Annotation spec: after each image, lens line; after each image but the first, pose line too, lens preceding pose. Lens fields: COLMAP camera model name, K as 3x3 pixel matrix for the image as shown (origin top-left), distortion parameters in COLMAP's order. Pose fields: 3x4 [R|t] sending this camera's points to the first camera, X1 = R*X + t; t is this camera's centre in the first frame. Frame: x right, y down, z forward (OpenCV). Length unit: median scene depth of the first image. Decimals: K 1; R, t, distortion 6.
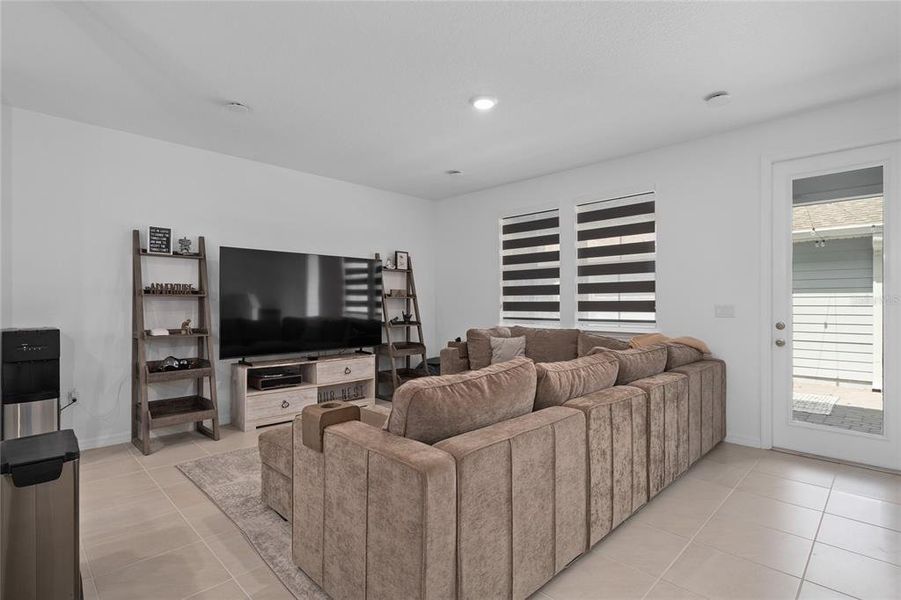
lens RADIAL K [[439.5, 0, 450.5], [0, 439.5, 300.0], [0, 0, 1]] dist [-0.000141, 0.000611]
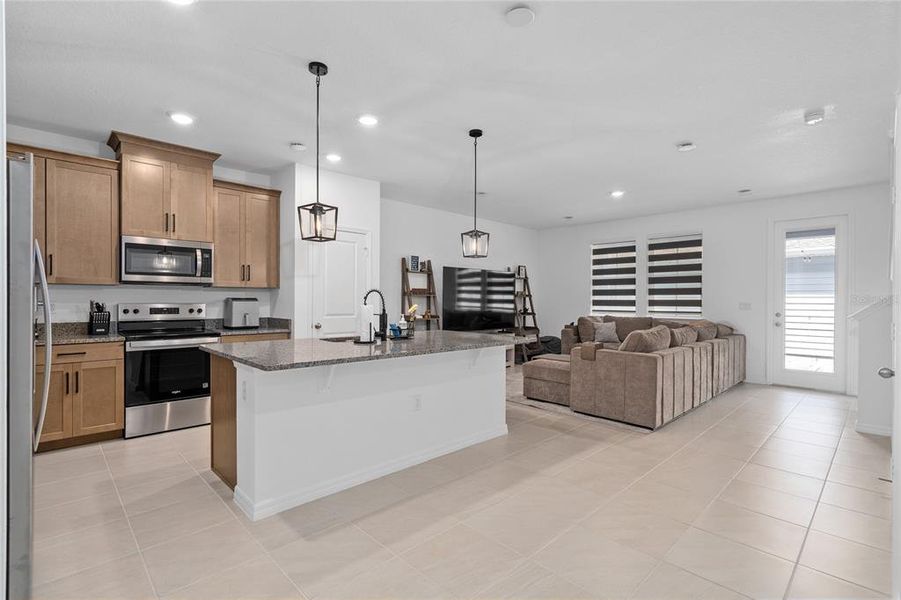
lens RADIAL K [[422.0, 0, 450.5], [0, 422.0, 300.0], [0, 0, 1]] dist [-0.001465, 0.000224]
pose [[0.999844, 0.004982, -0.016949, -0.393797], [-0.004843, 0.999954, 0.008241, -0.005517], [0.016989, -0.008158, 0.999822, -0.524789]]
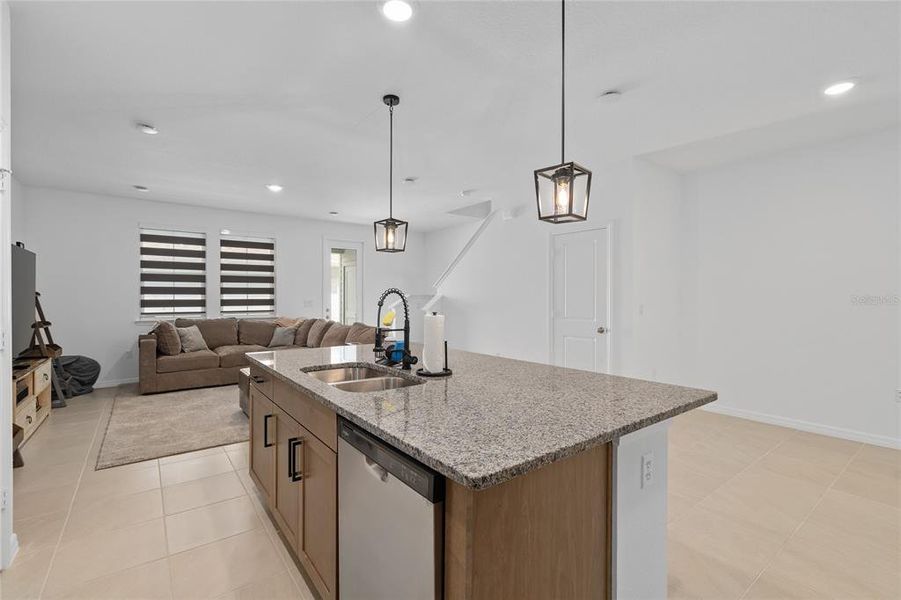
lens RADIAL K [[400.0, 0, 445.9], [0, 400.0, 298.5], [0, 0, 1]] dist [0.000198, 0.000089]
pose [[0.139757, -0.002295, 0.990183, -0.929810], [-0.006738, 0.999972, 0.003269, -0.009296], [-0.990163, -0.007129, 0.139737, 0.067806]]
